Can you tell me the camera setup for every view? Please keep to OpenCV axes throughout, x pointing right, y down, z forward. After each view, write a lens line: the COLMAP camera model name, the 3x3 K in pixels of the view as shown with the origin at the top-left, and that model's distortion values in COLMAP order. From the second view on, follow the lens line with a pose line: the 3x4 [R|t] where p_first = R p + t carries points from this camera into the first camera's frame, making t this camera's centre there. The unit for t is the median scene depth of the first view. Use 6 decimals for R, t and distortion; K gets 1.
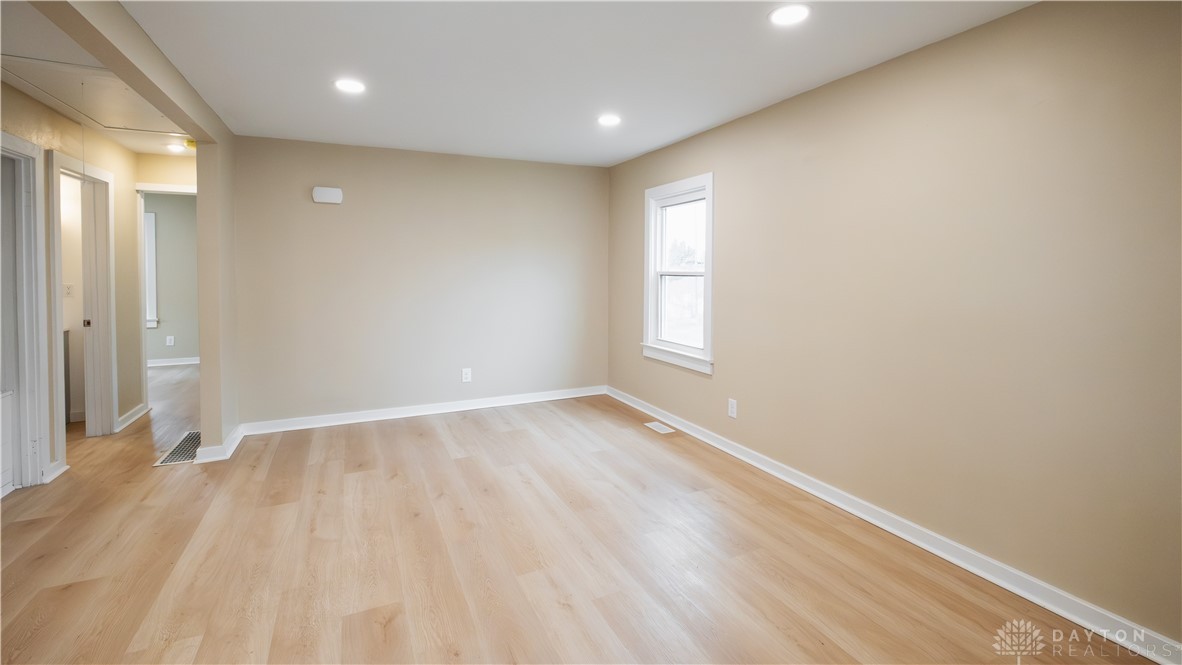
lens RADIAL K [[528.8, 0, 589.5], [0, 528.8, 279.7], [0, 0, 1]] dist [-0.001815, -0.000280]
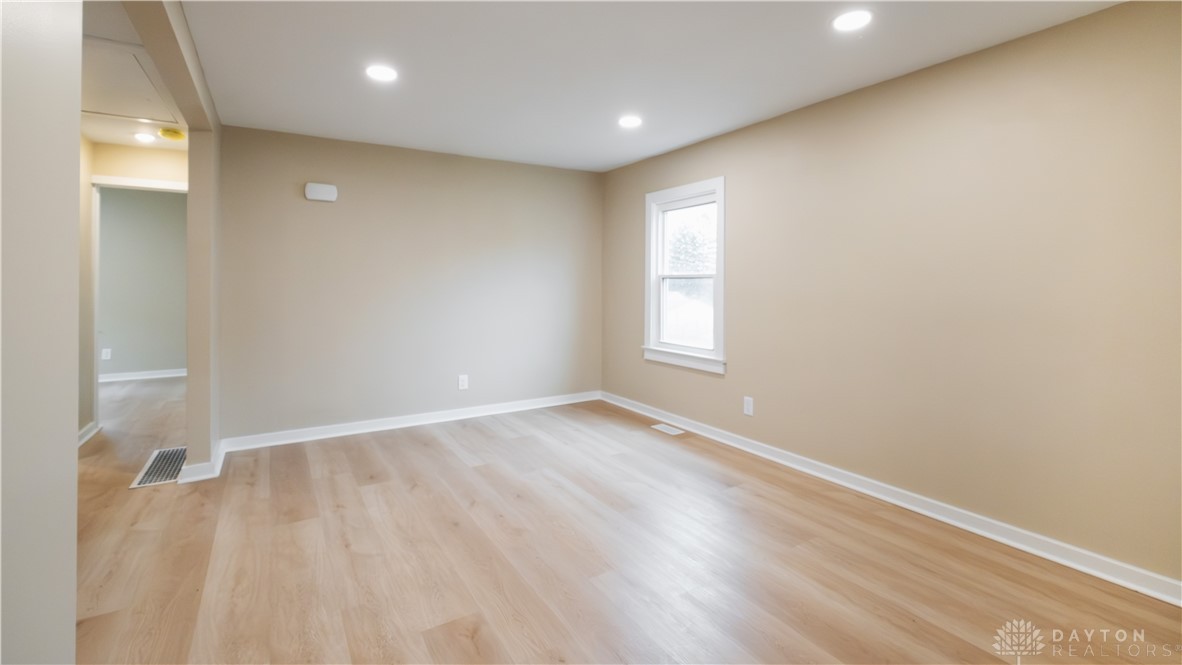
lens RADIAL K [[528.8, 0, 589.5], [0, 528.8, 279.7], [0, 0, 1]] dist [-0.001815, -0.000280]
pose [[0.993309, 0.001178, 0.115484, -0.153316], [0.001658, 0.999699, -0.024460, 0.023447], [-0.115478, 0.024488, 0.993008, 0.015968]]
